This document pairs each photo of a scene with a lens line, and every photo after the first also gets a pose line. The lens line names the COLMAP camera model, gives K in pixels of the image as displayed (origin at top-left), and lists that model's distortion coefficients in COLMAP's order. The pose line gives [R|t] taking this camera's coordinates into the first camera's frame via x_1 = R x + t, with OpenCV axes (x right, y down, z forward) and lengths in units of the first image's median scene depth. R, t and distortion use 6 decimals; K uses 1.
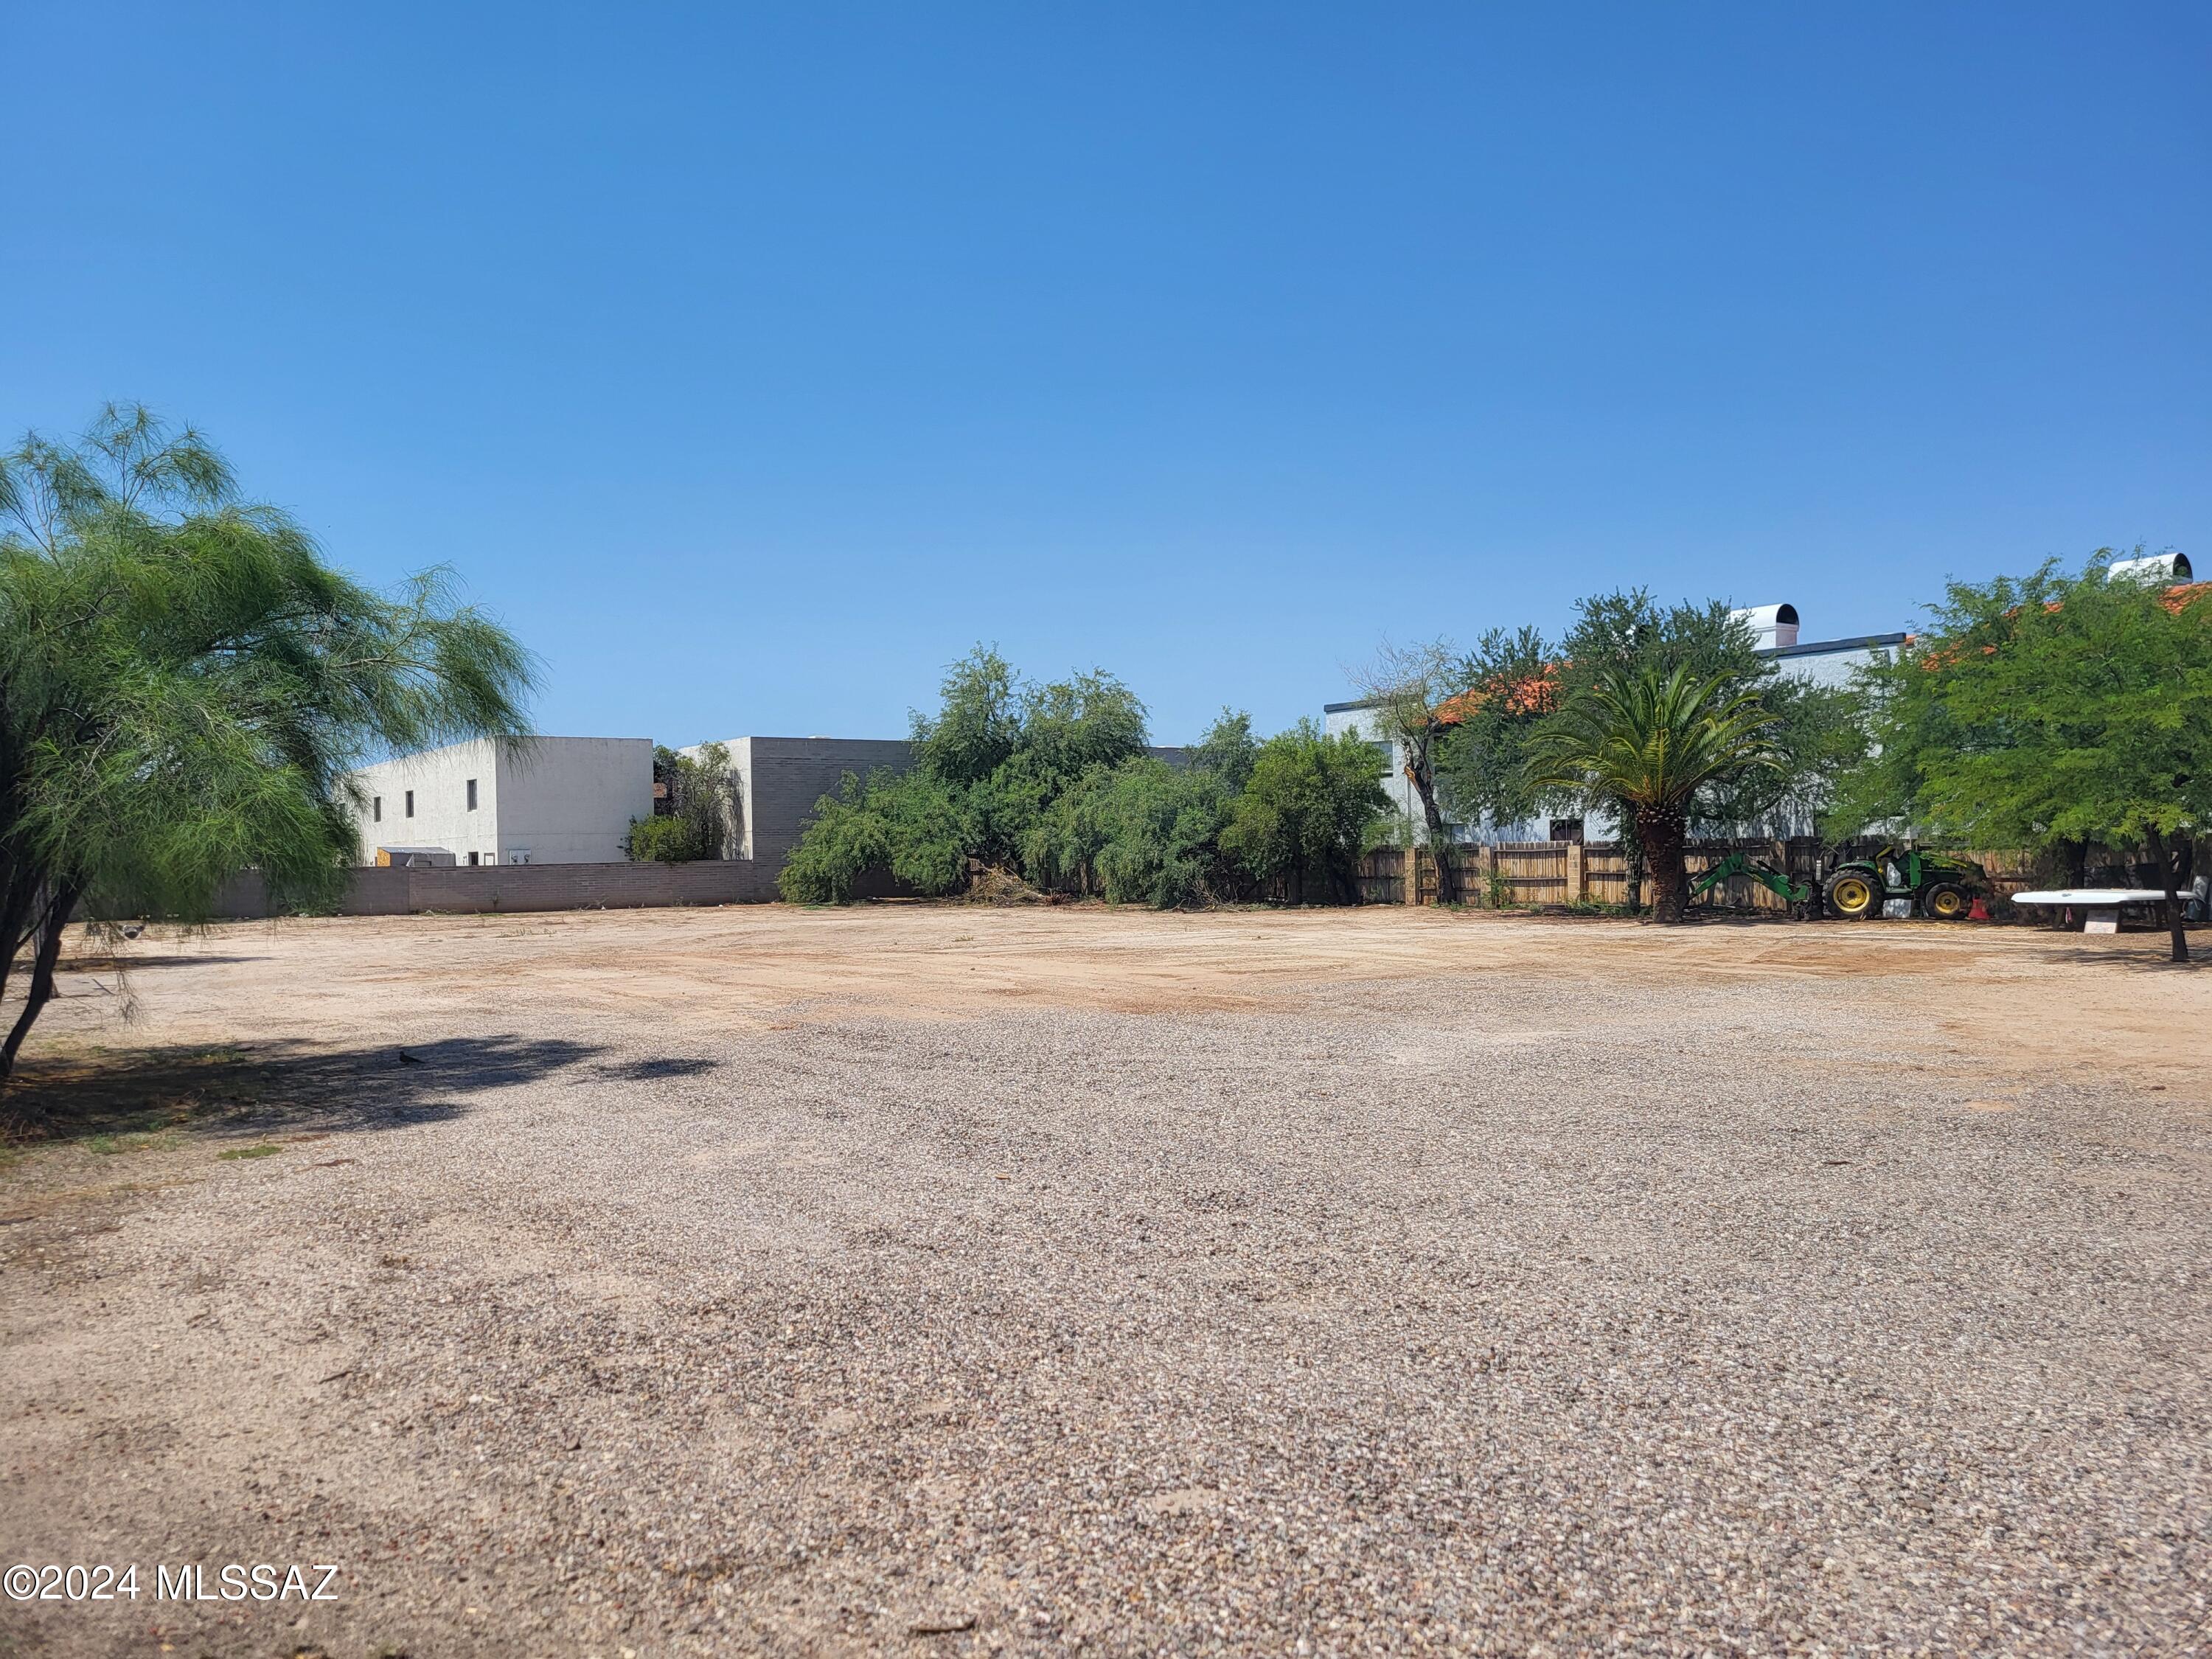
lens RADIAL K [[1828.5, 0, 1106.0], [0, 1828.5, 829.5], [0, 0, 1]] dist [0.096080, 0.000632]
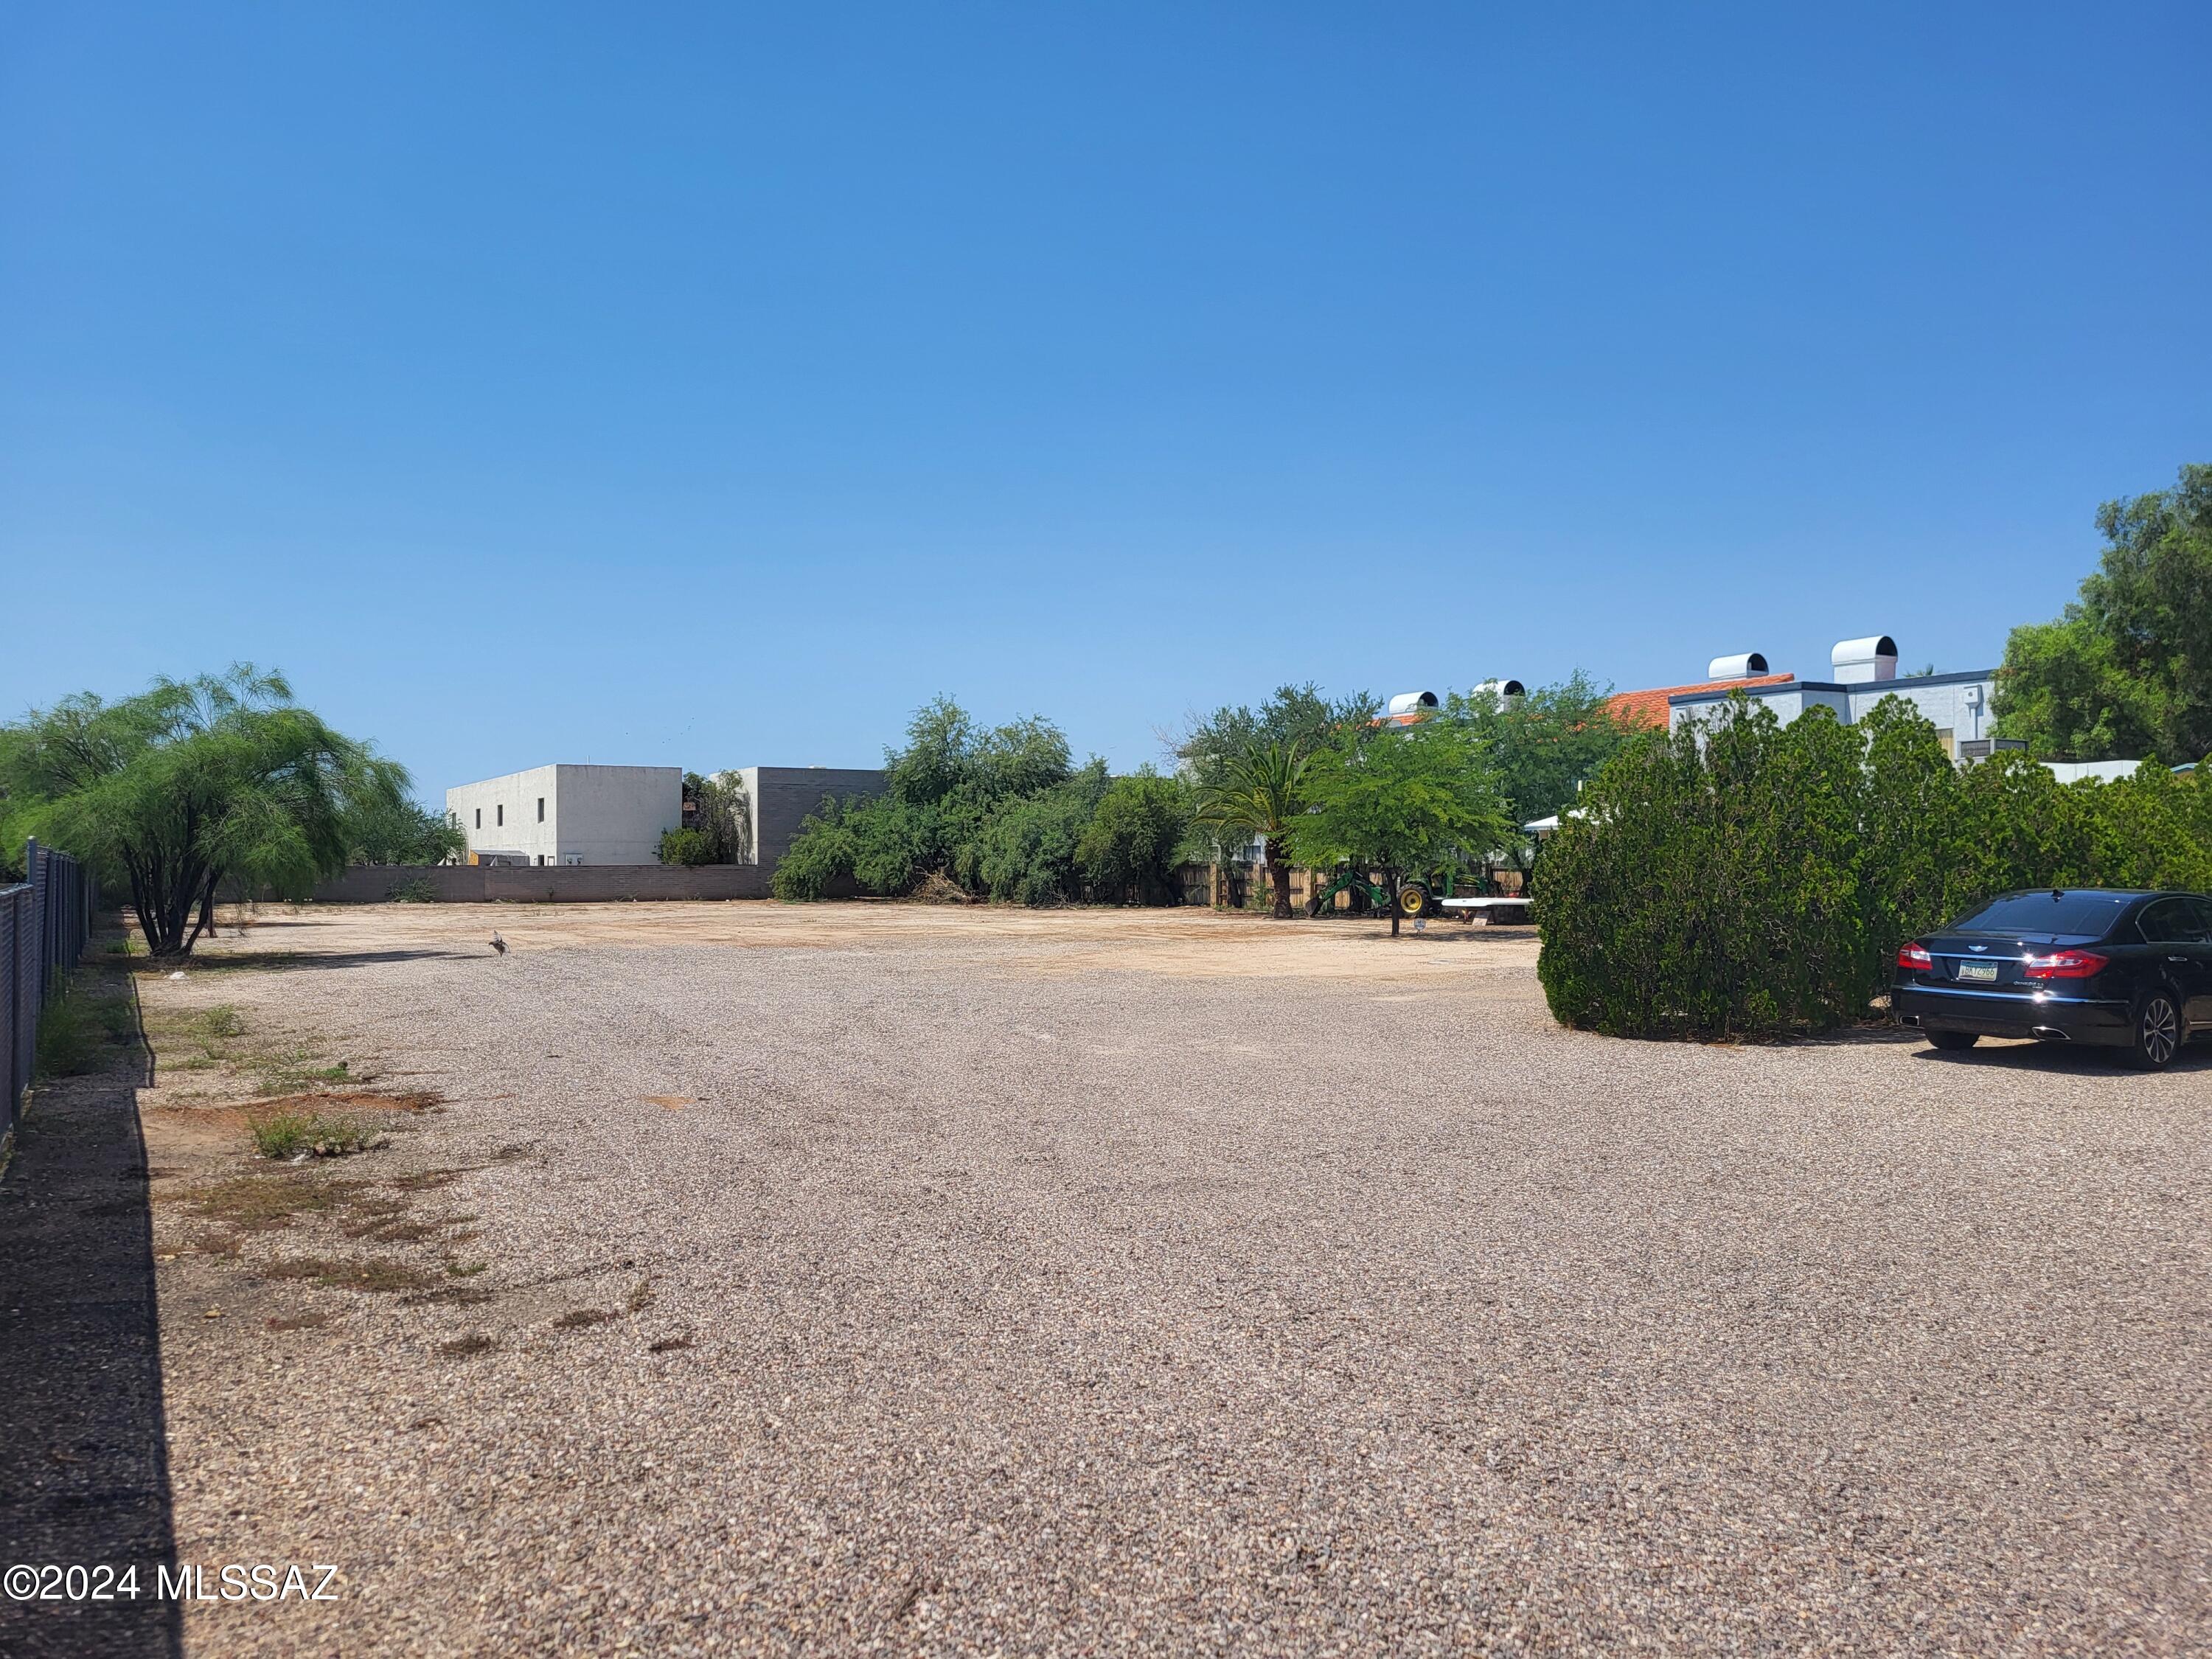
lens RADIAL K [[1828.5, 0, 1106.0], [0, 1828.5, 829.5], [0, 0, 1]] dist [0.096080, 0.000632]
pose [[0.997167, 0.014239, -0.073862, 0.147095], [-0.014572, 0.999886, -0.003961, -0.006434], [0.073797, 0.005026, 0.997261, -0.250409]]
